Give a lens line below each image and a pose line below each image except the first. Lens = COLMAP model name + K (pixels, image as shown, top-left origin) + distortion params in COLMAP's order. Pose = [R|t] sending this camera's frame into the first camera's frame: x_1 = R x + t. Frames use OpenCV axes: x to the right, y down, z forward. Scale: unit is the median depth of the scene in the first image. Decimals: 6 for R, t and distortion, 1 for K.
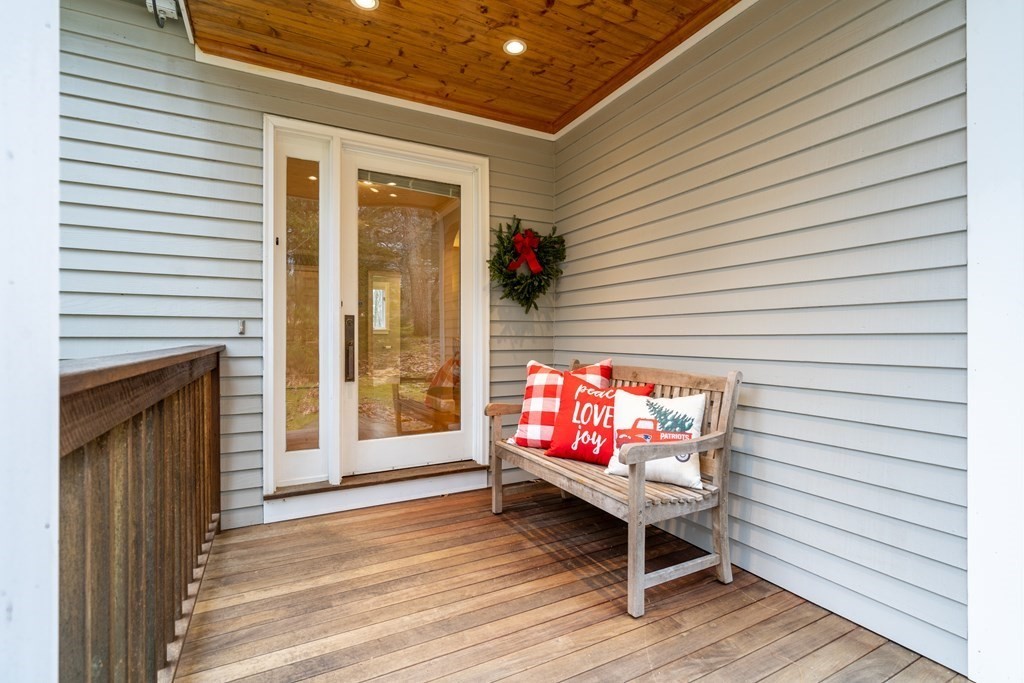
lens RADIAL K [[464.4, 0, 511.5], [0, 464.4, 340.2], [0, 0, 1]] dist [-0.004912, -0.000412]
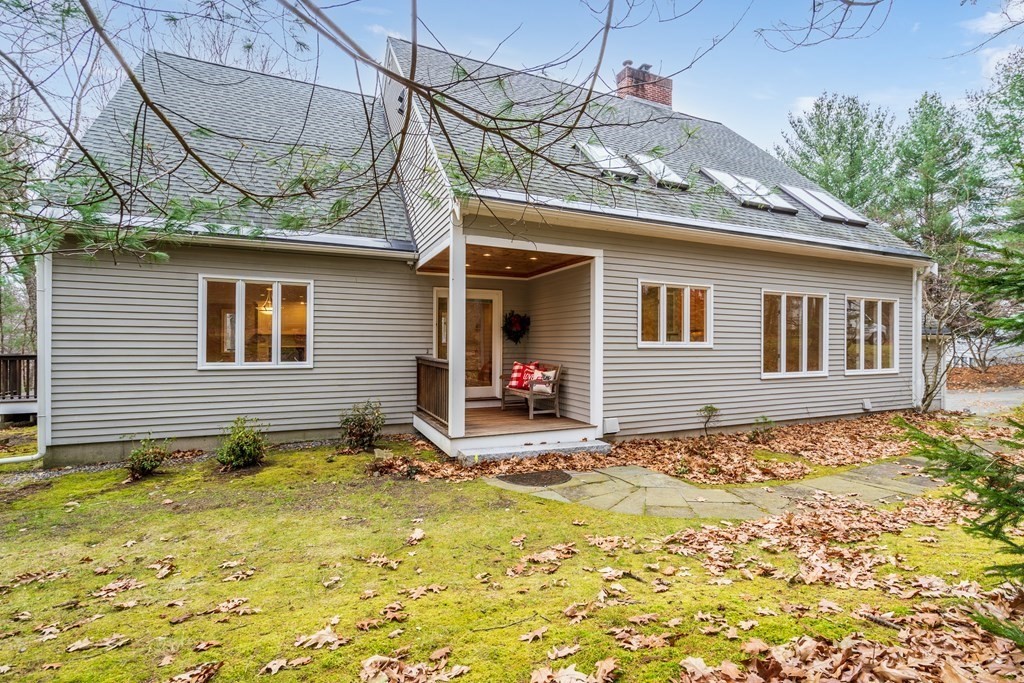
lens RADIAL K [[464.4, 0, 512.7], [0, 464.4, 343.0], [0, 0, 1]] dist [-0.004912, -0.000412]
pose [[0.997511, 0.004983, -0.070329, 0.269274], [-0.005267, 0.999979, -0.003860, -0.074276], [0.070308, 0.004220, 0.997516, -2.282521]]
